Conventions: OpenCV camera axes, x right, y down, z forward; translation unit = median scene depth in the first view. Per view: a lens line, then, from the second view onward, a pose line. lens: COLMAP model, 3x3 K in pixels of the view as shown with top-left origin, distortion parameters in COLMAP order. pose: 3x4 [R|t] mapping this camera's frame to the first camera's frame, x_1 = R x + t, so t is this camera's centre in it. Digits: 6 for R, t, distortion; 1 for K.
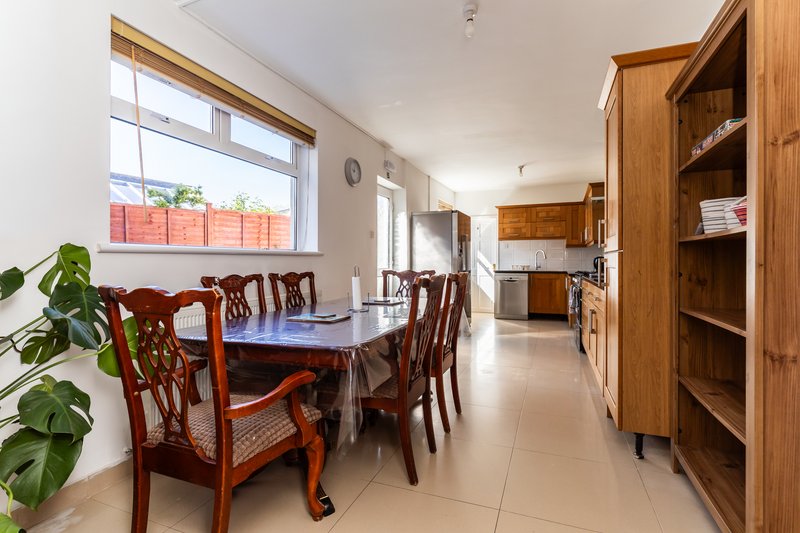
lens RADIAL K [[377.8, 0, 393.7], [0, 377.8, 265.1], [0, 0, 1]] dist [-0.004053, -0.002137]
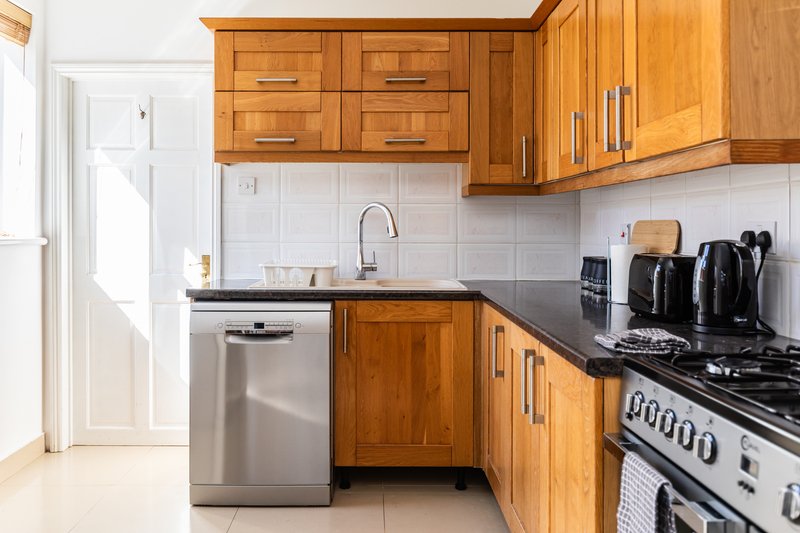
lens RADIAL K [[639.8, 0, 371.8], [0, 639.8, 230.0], [0, 0, 1]] dist [-0.011868, 0.003211]
pose [[0.919186, -0.000018, 0.393823, 0.313424], [0.001072, 0.999996, -0.002455, -0.030108], [-0.393822, 0.002678, 0.919183, 0.878436]]
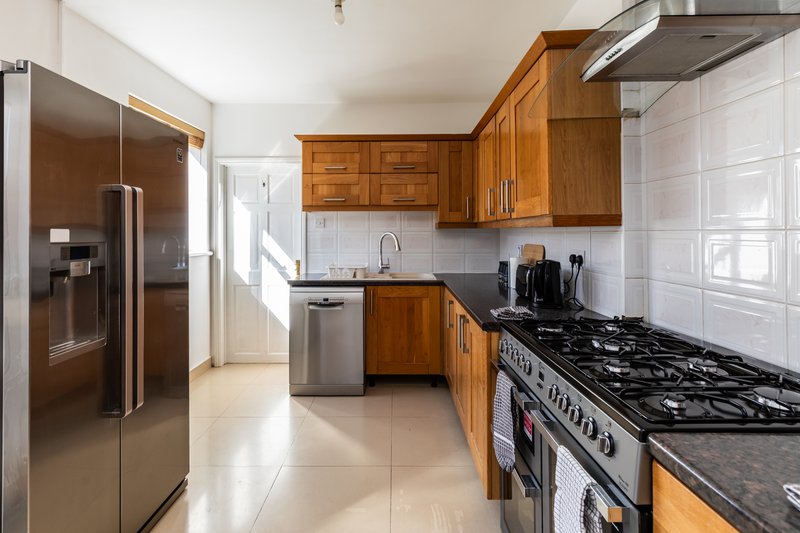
lens RADIAL K [[377.8, 0, 391.8], [0, 377.8, 230.4], [0, 0, 1]] dist [-0.004053, -0.002137]
pose [[0.922909, -0.000405, 0.385018, 0.303249], [0.005631, 0.999907, -0.012445, -0.053489], [-0.384978, 0.013653, 0.922825, 0.813184]]
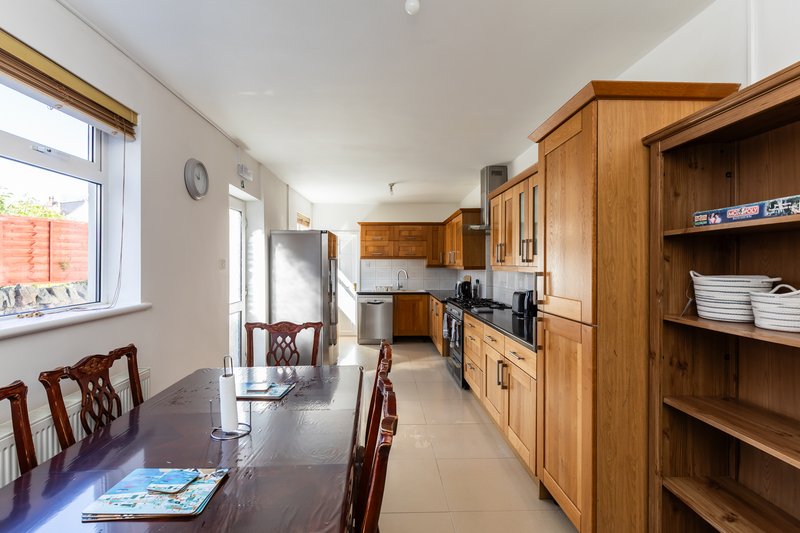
lens RADIAL K [[377.8, 0, 383.1], [0, 377.8, 267.0], [0, 0, 1]] dist [-0.004053, -0.002137]
pose [[0.920552, -0.003658, 0.390602, -0.053144], [0.003505, 0.999993, 0.001104, -0.070166], [-0.390604, 0.000353, 0.920559, 0.185296]]
